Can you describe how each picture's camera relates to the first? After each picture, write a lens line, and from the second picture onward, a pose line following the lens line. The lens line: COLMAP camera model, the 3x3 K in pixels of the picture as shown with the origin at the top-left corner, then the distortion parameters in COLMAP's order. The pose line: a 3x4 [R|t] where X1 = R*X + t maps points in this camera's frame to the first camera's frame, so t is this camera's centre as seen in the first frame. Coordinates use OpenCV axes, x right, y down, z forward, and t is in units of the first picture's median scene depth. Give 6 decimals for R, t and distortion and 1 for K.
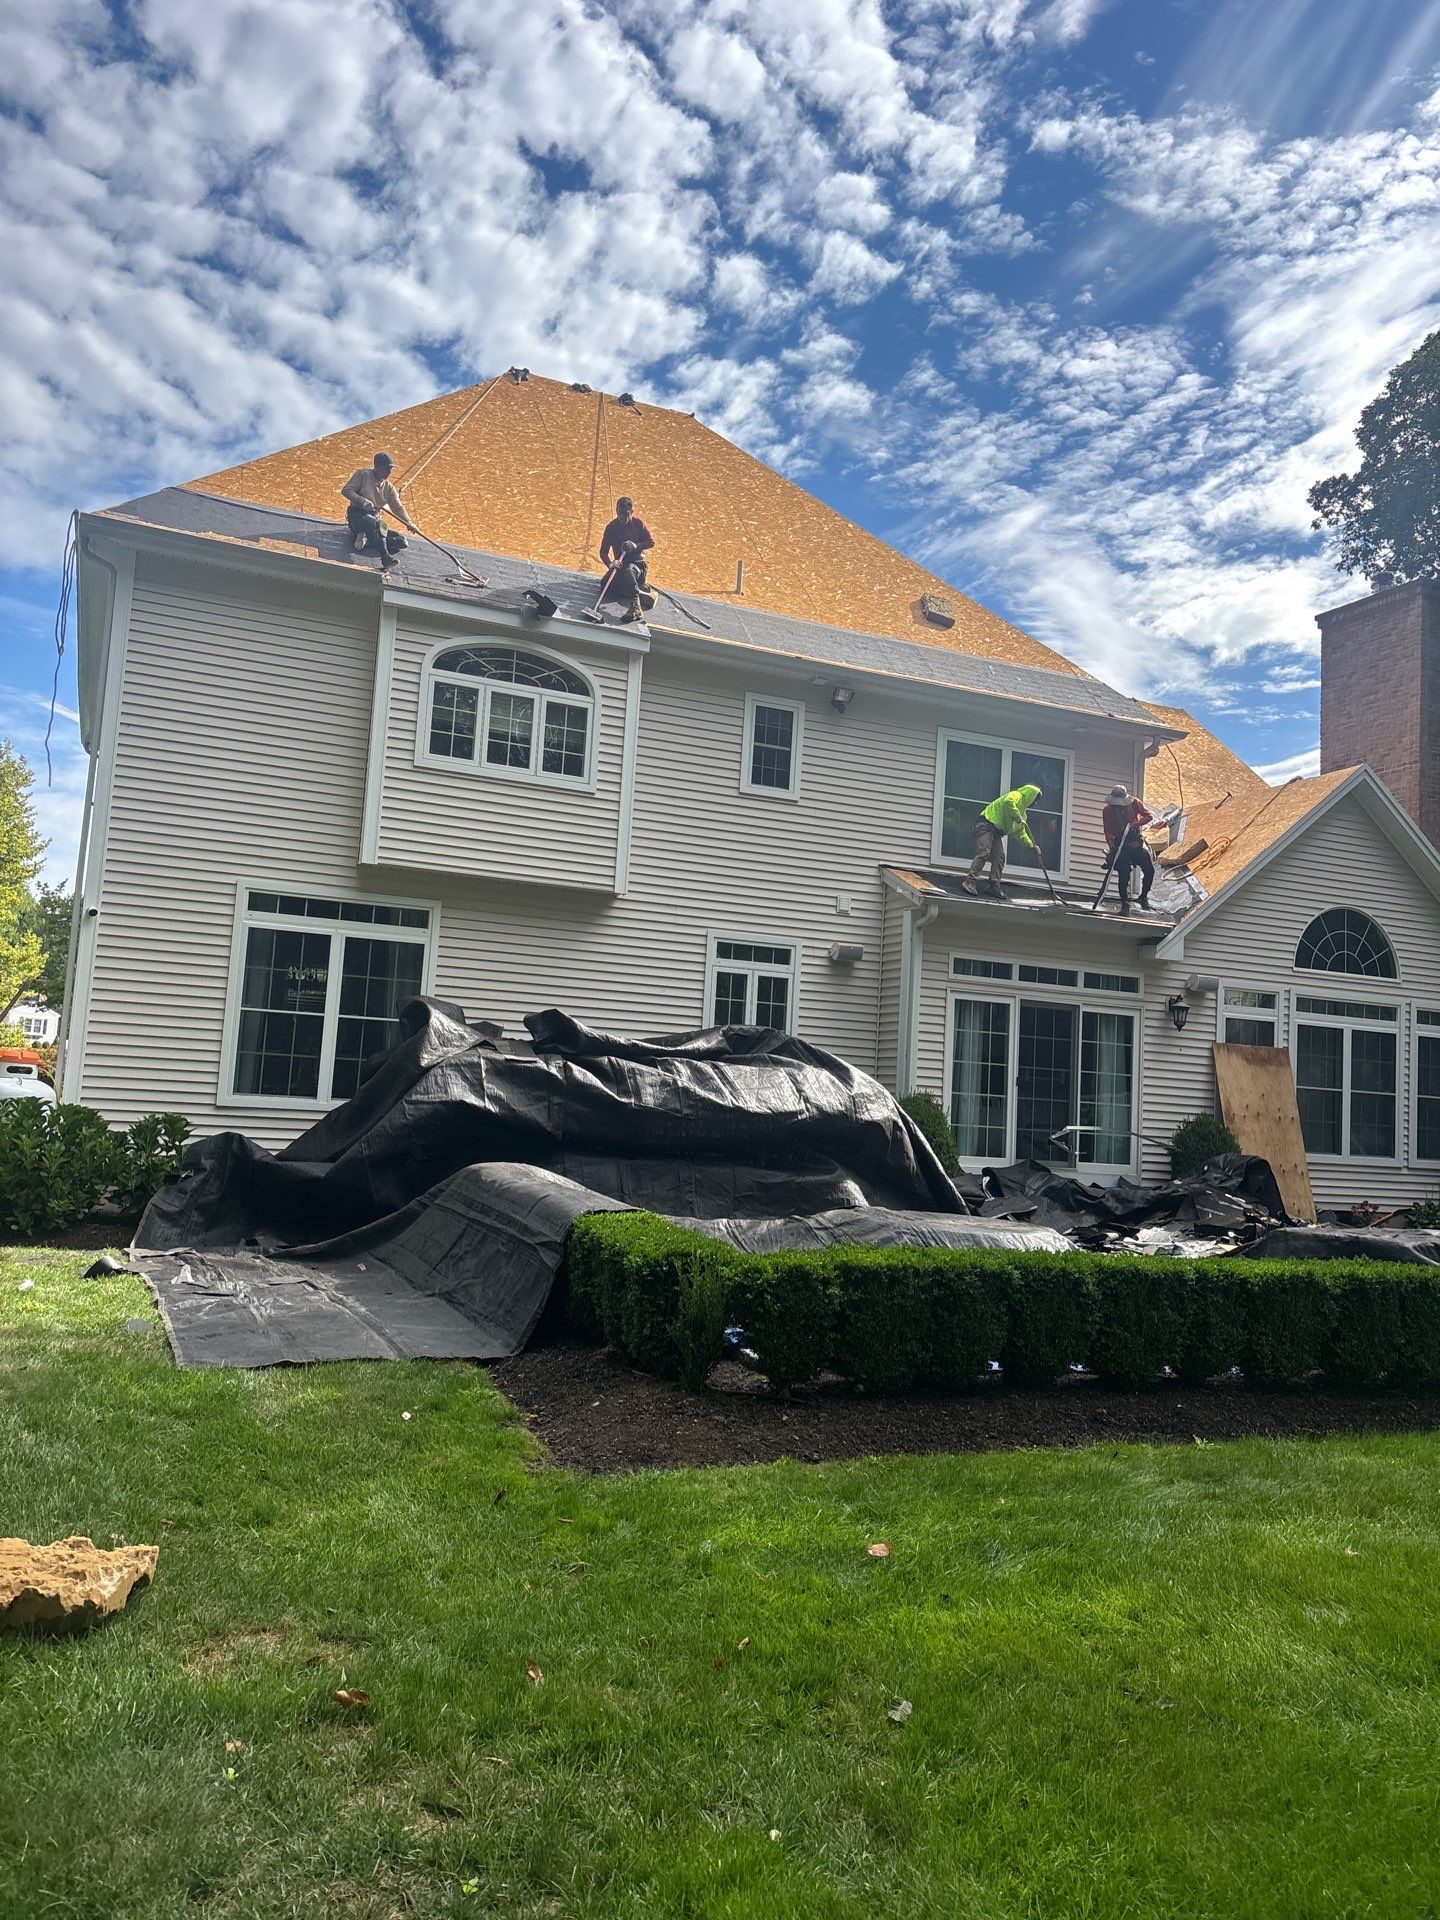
lens RADIAL K [[1489.8, 0, 665.0], [0, 1489.8, 961.4], [0, 0, 1]] dist [0.055401, -0.031150]
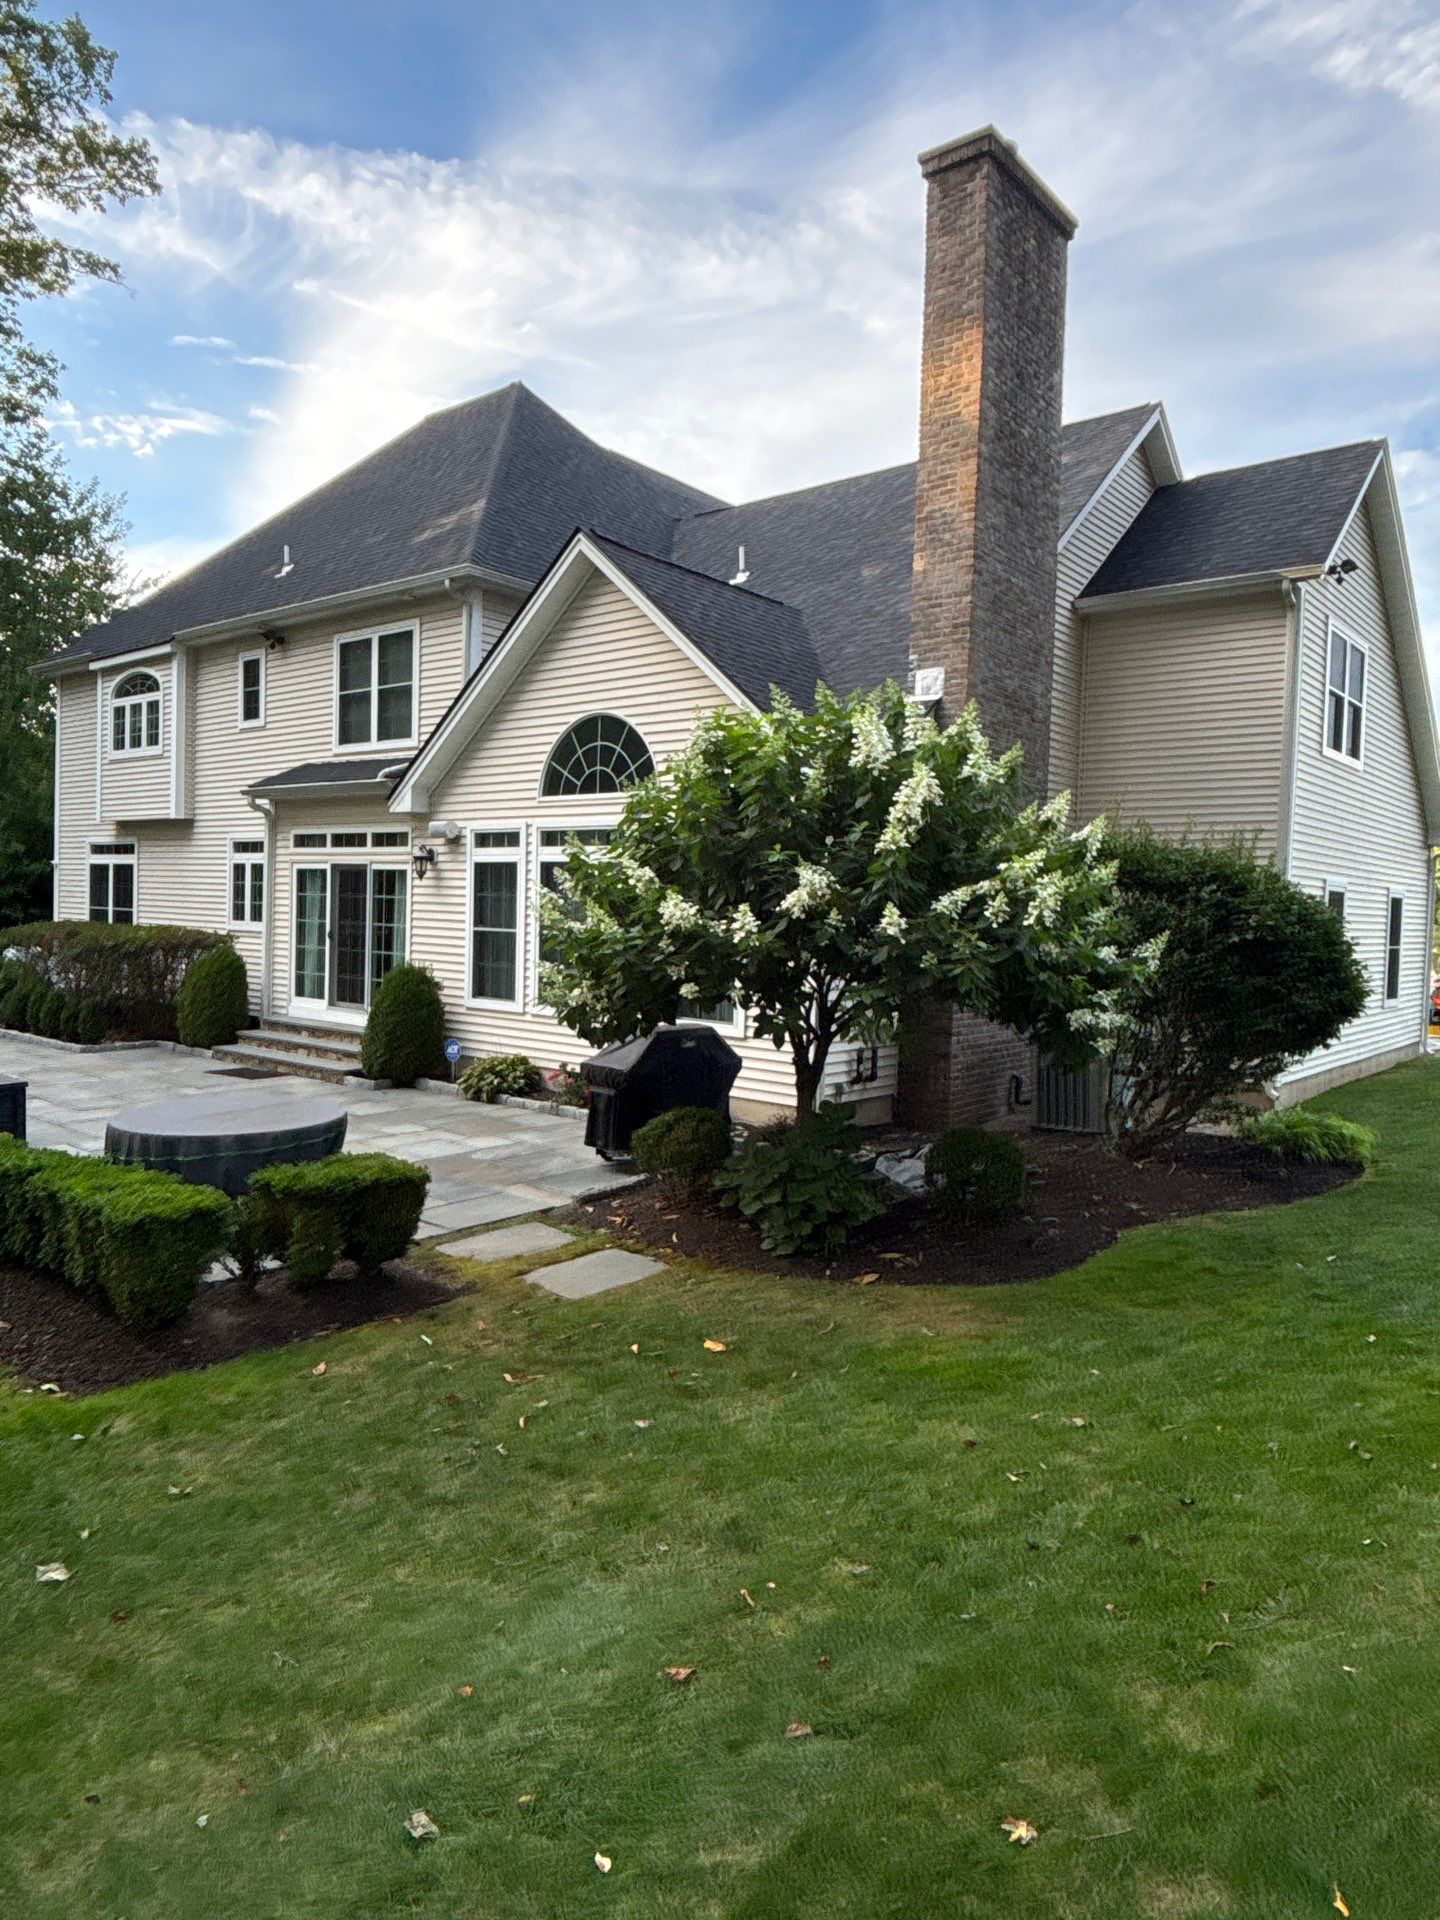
lens RADIAL K [[1205.9, 0, 711.7], [0, 1205.9, 953.9], [0, 0, 1]] dist [0.011619, -0.001430]
pose [[0.465536, -0.009292, -0.884980, 1.233501], [0.086369, 0.995649, 0.034980, 0.089934], [0.880804, -0.092719, 0.464313, 0.850421]]
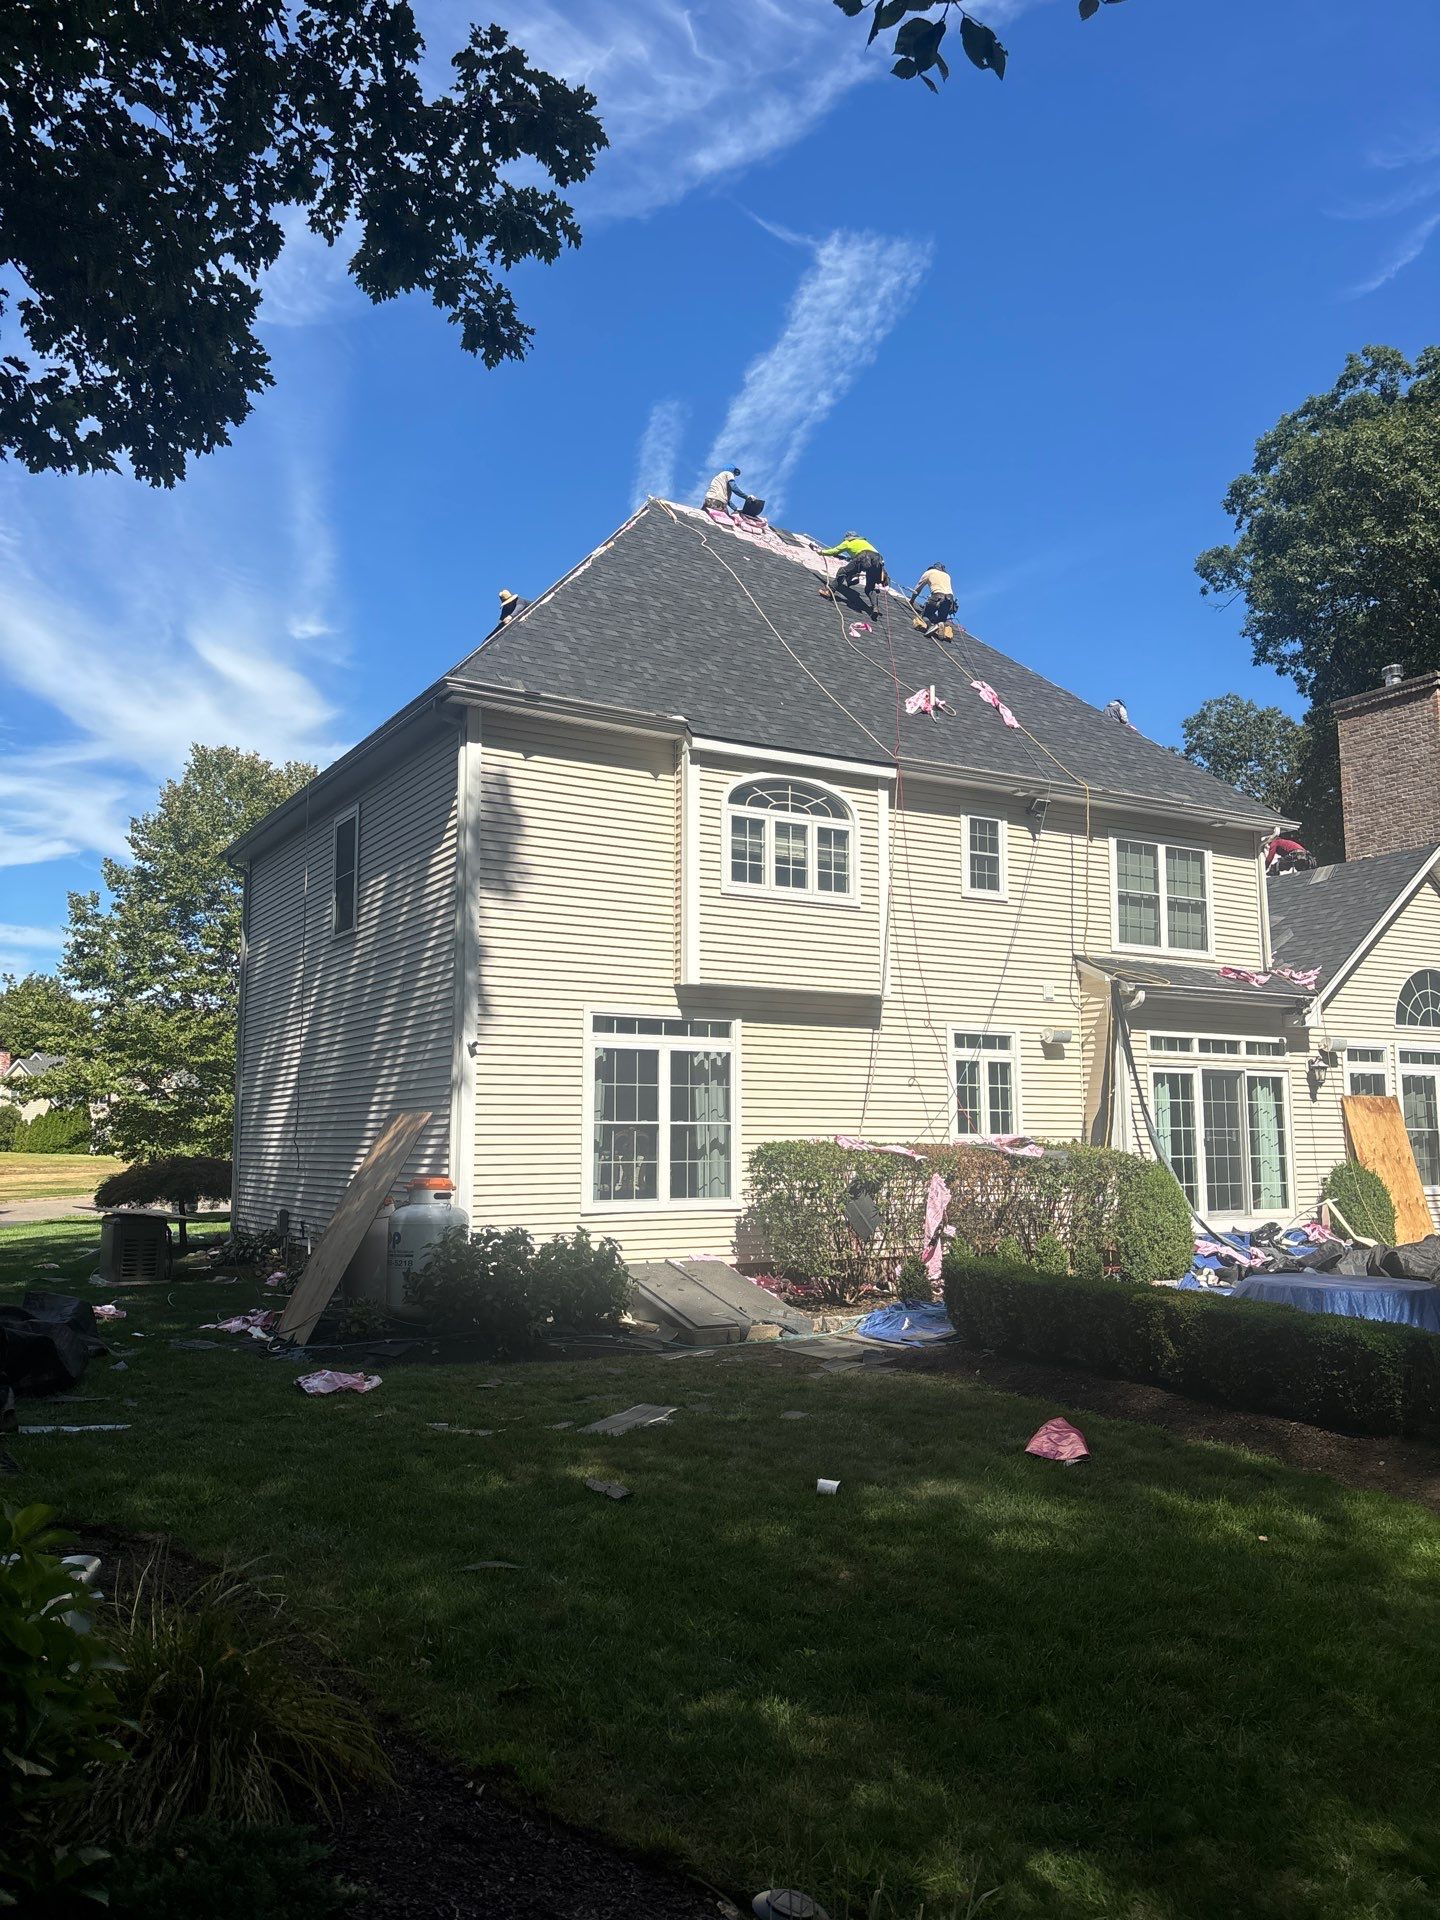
lens RADIAL K [[1489.8, 0, 642.1], [0, 1489.8, 962.5], [0, 0, 1]] dist [0.055401, -0.031150]
pose [[0.991059, -0.043398, 0.126172, -0.329699], [0.045675, 0.998841, -0.015204, -0.058666], [-0.125365, 0.020831, 0.991892, -0.074730]]
